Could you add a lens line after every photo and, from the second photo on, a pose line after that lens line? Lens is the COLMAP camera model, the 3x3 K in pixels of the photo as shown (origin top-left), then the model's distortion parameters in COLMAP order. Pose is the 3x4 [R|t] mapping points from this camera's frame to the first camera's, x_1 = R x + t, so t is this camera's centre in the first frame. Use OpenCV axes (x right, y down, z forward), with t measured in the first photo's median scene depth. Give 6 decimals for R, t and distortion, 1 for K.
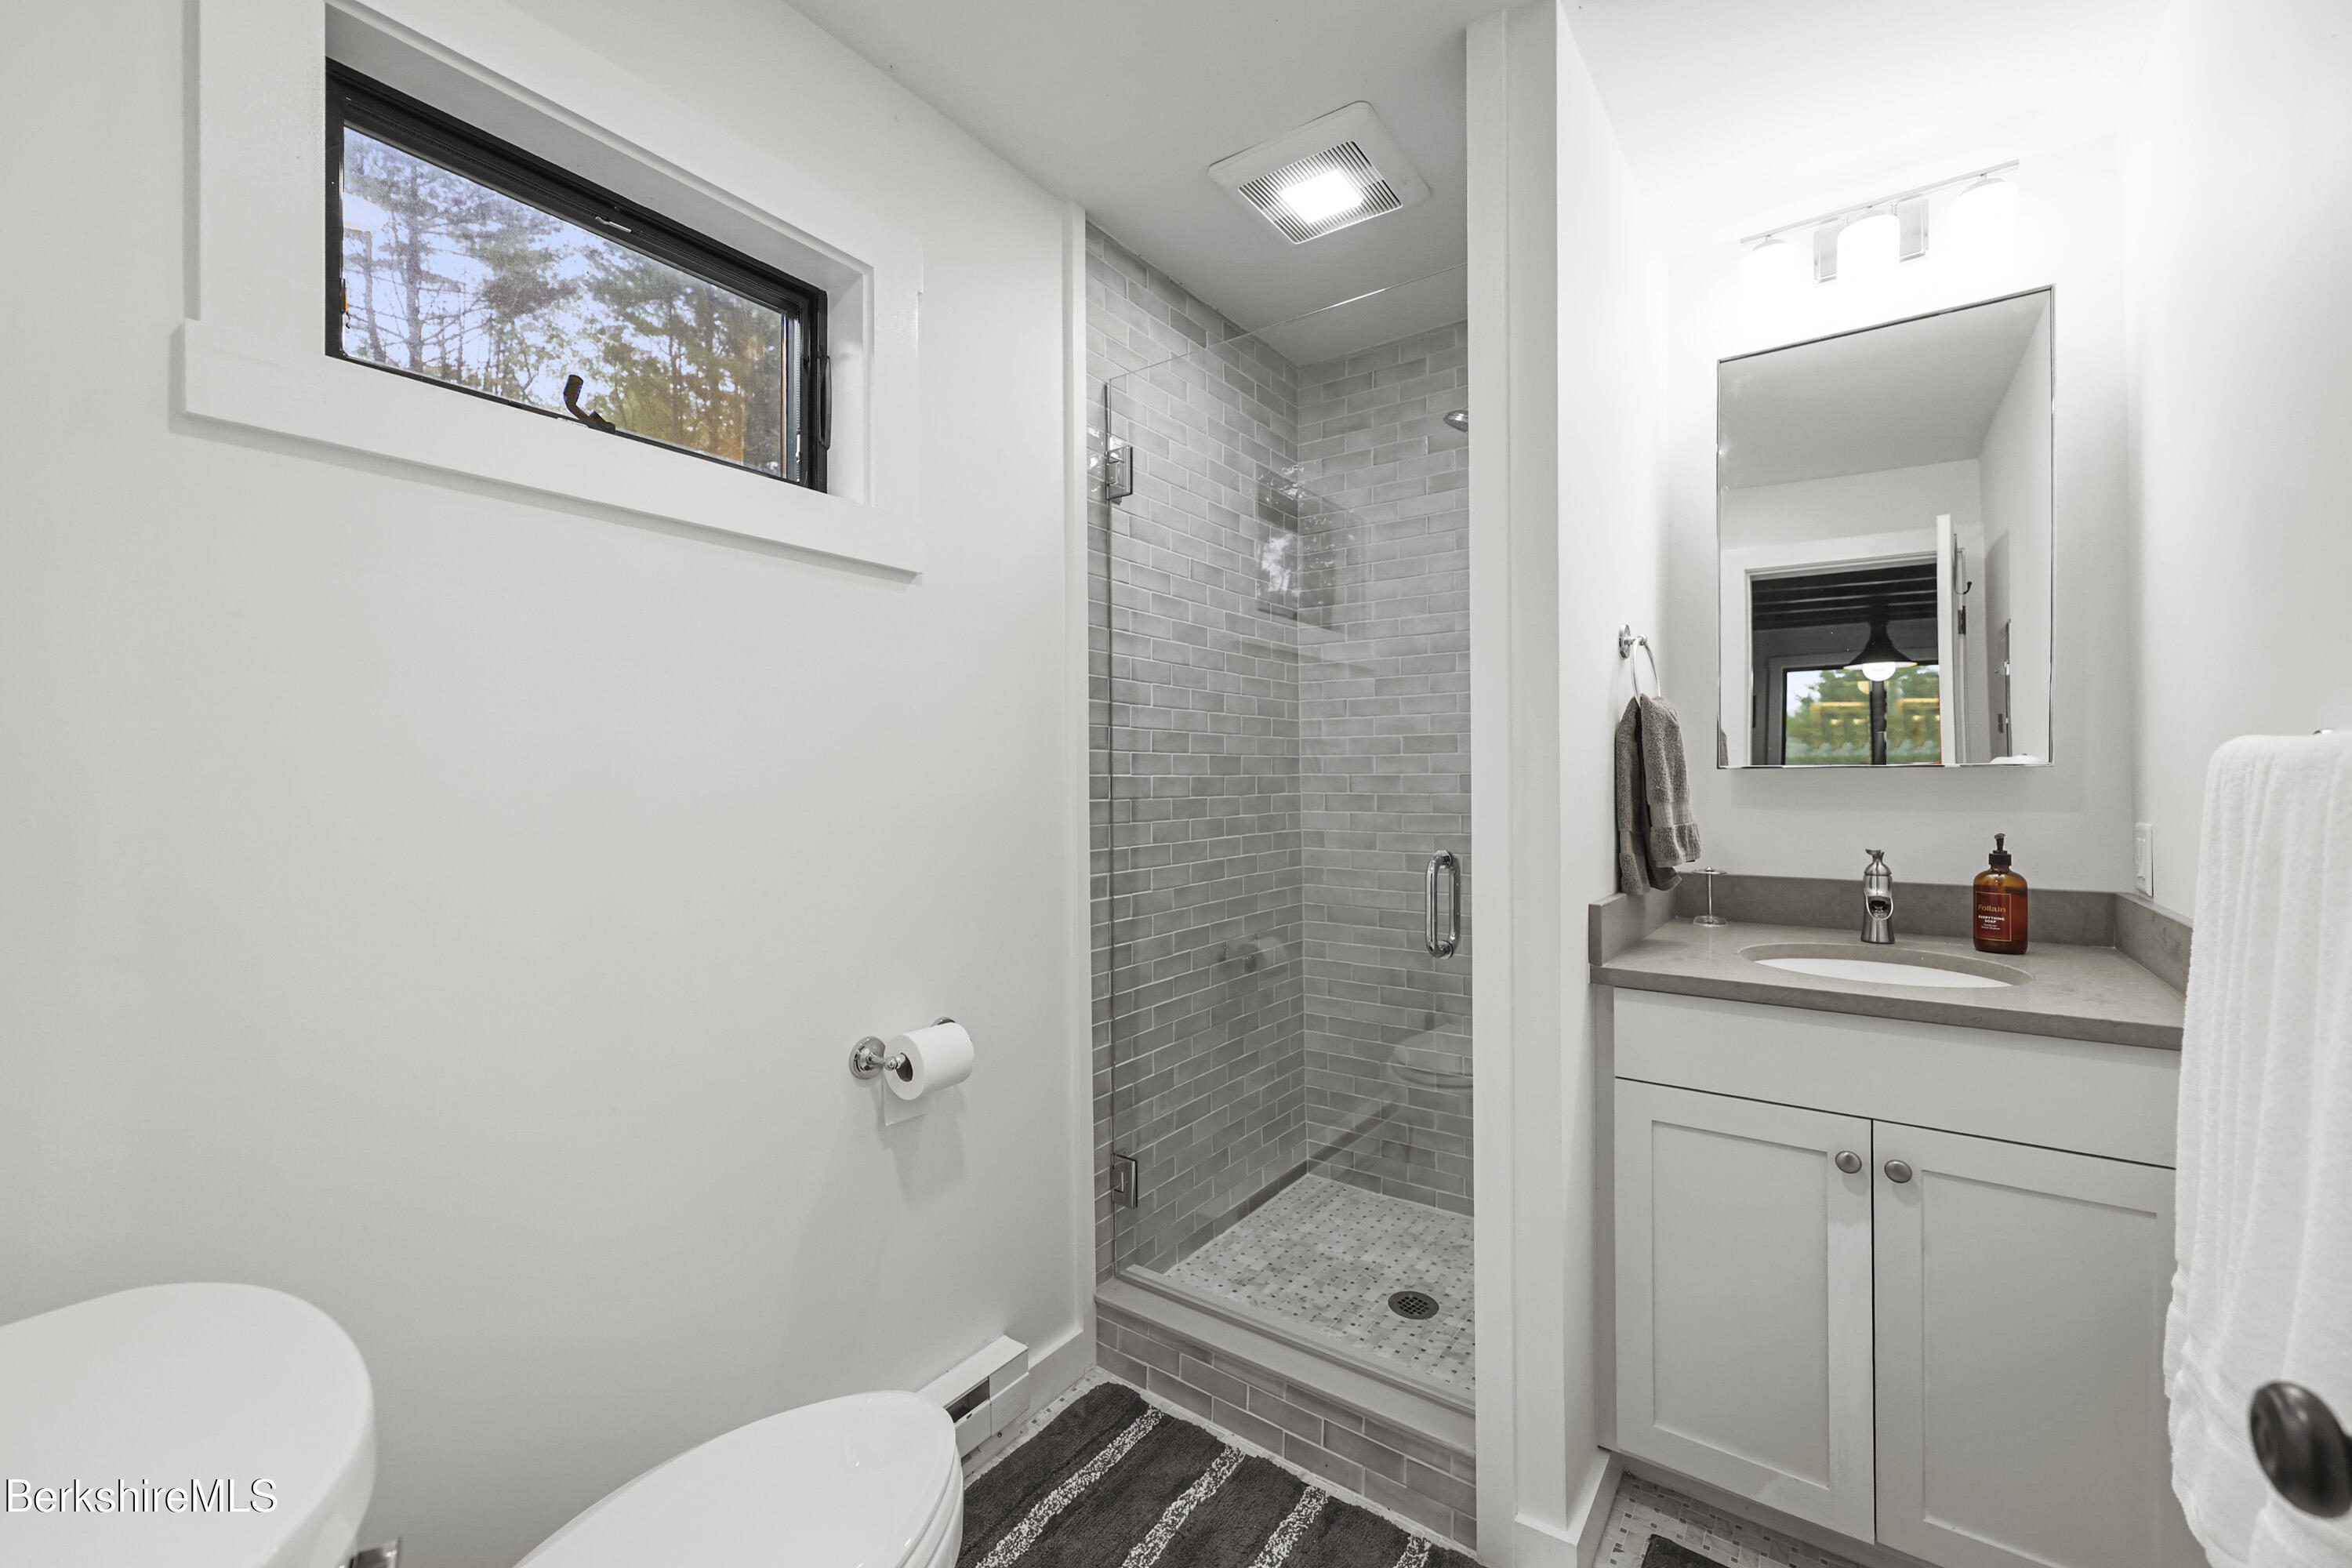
lens RADIAL K [[953.8, 0, 1181.1], [0, 953.8, 789.3], [0, 0, 1]] dist [-0.000147, -0.000315]
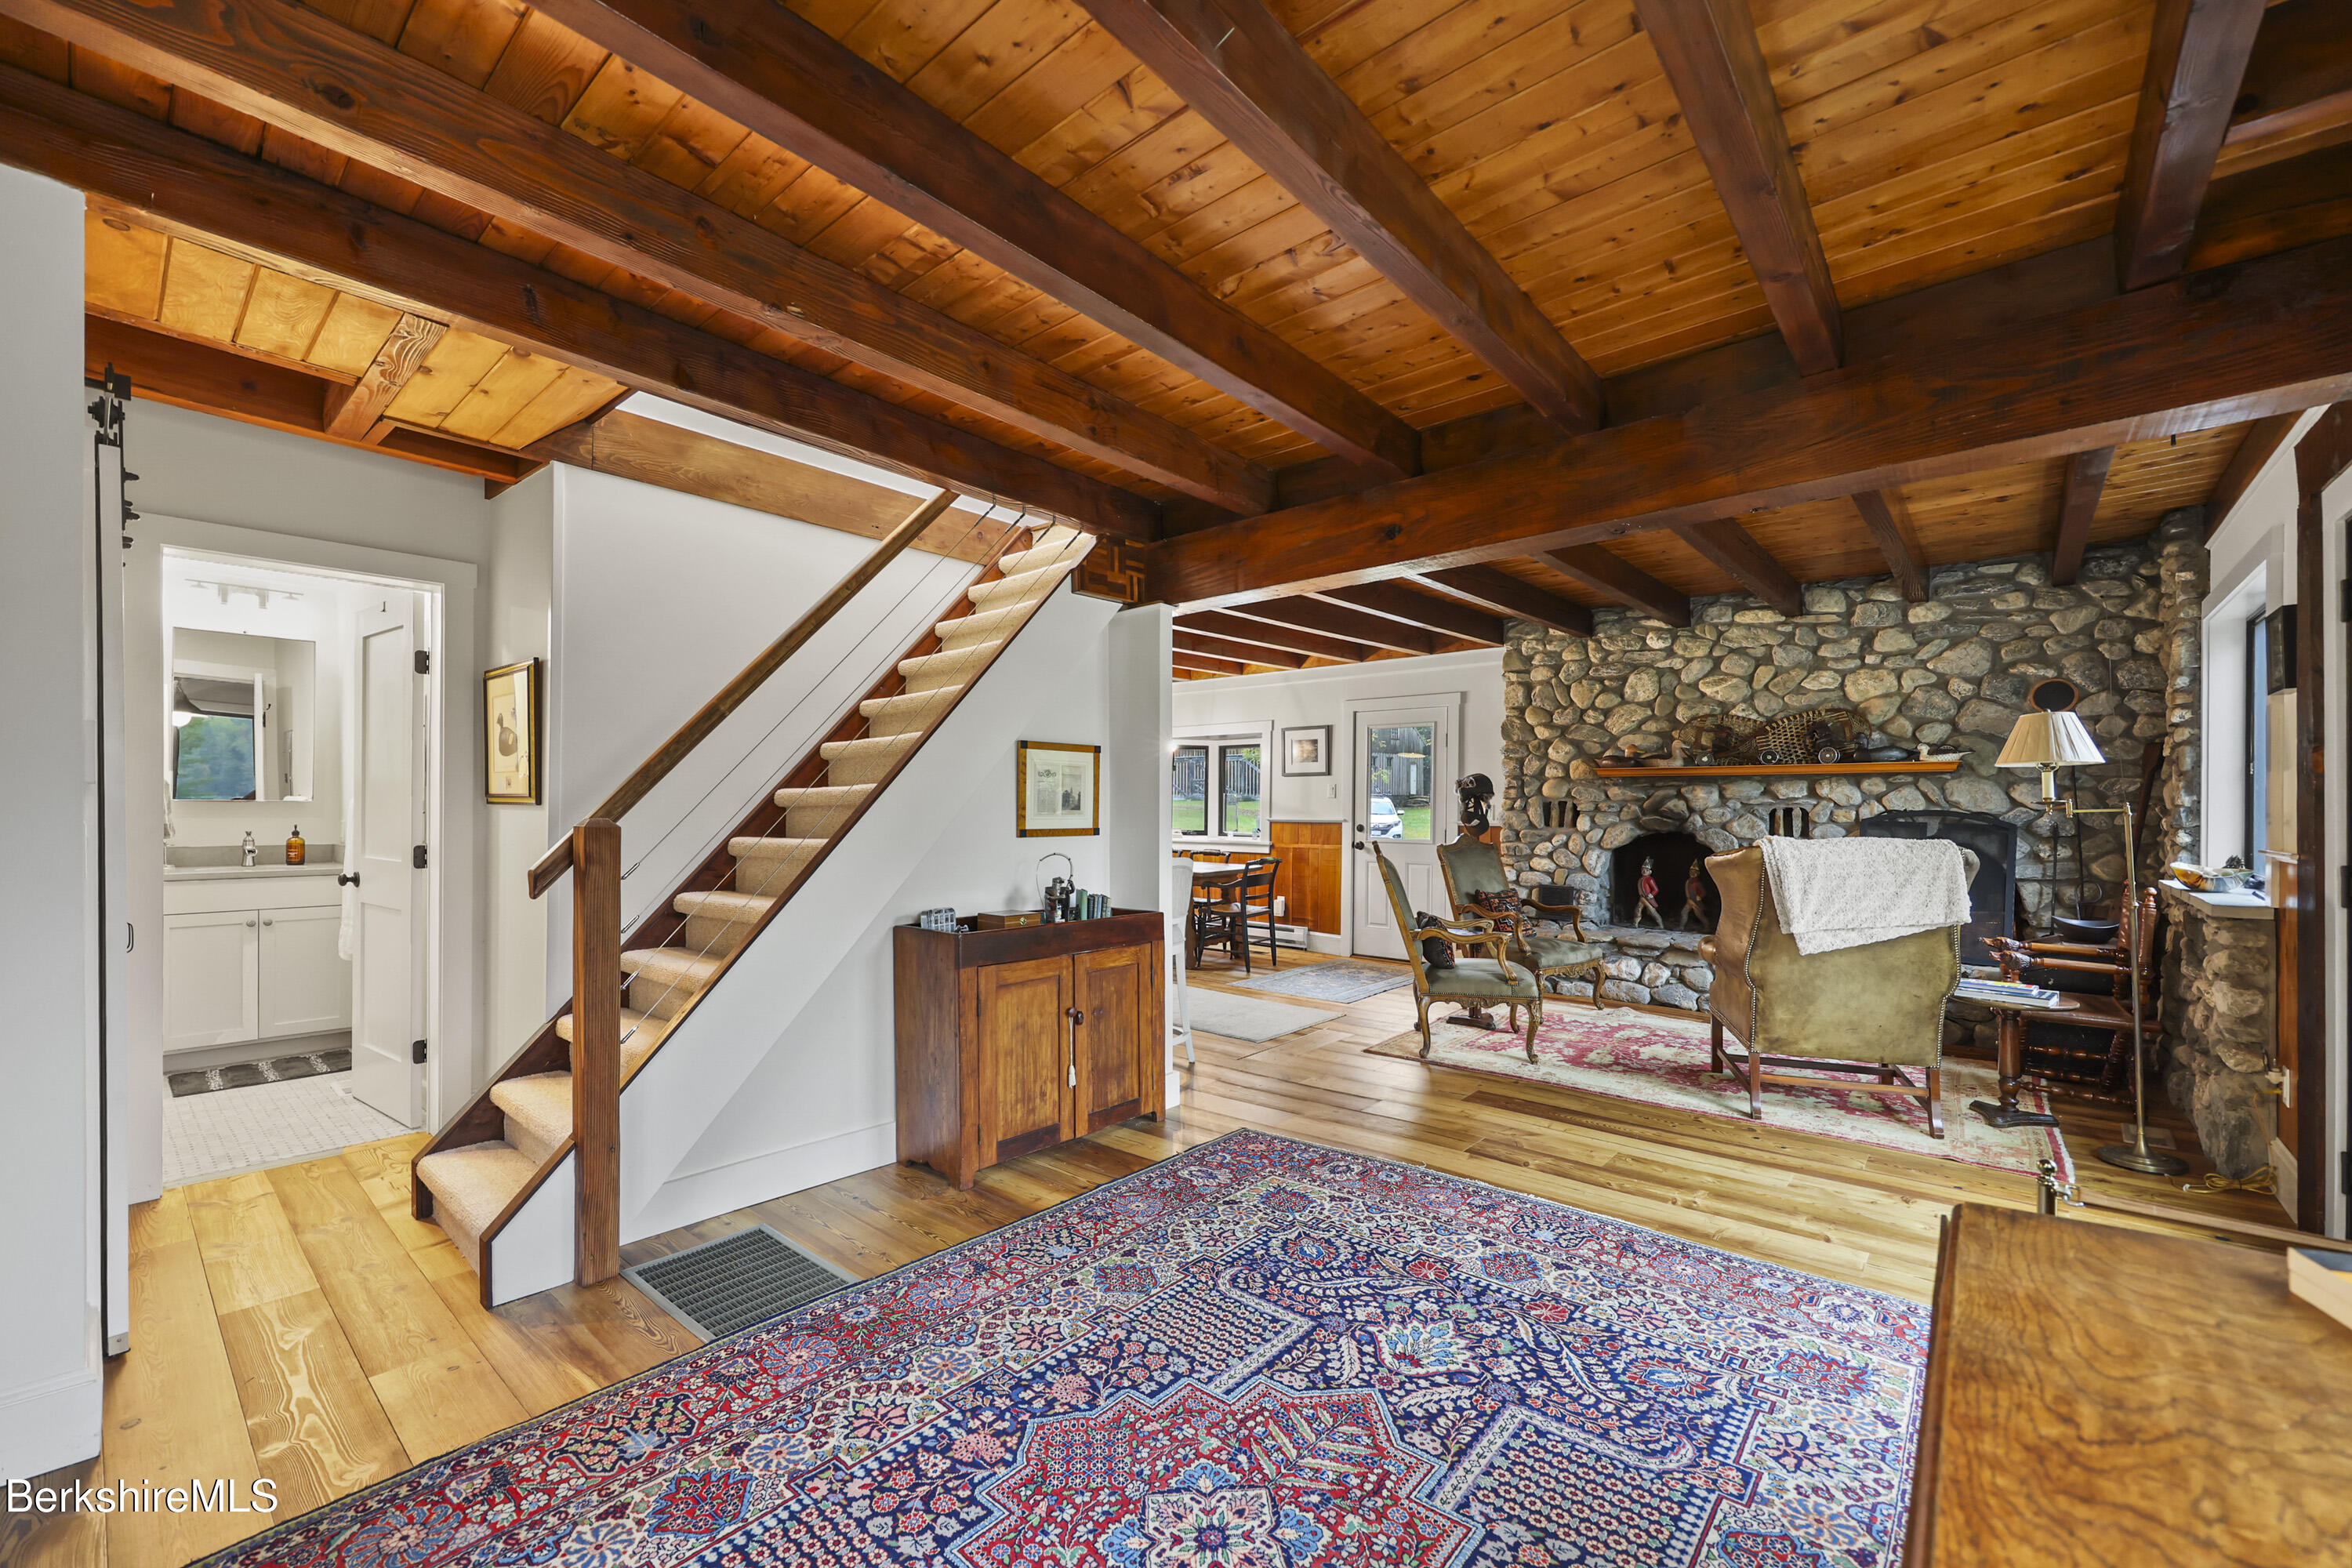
lens RADIAL K [[949.0, 0, 1177.3], [0, 949.0, 814.5], [0, 0, 1]] dist [-0.000852, -0.000194]
pose [[0.094023, -0.002919, 0.995566, -1.879324], [0.002039, 0.999994, 0.002739, 0.005970], [-0.995568, 0.001773, 0.094028, -2.076992]]
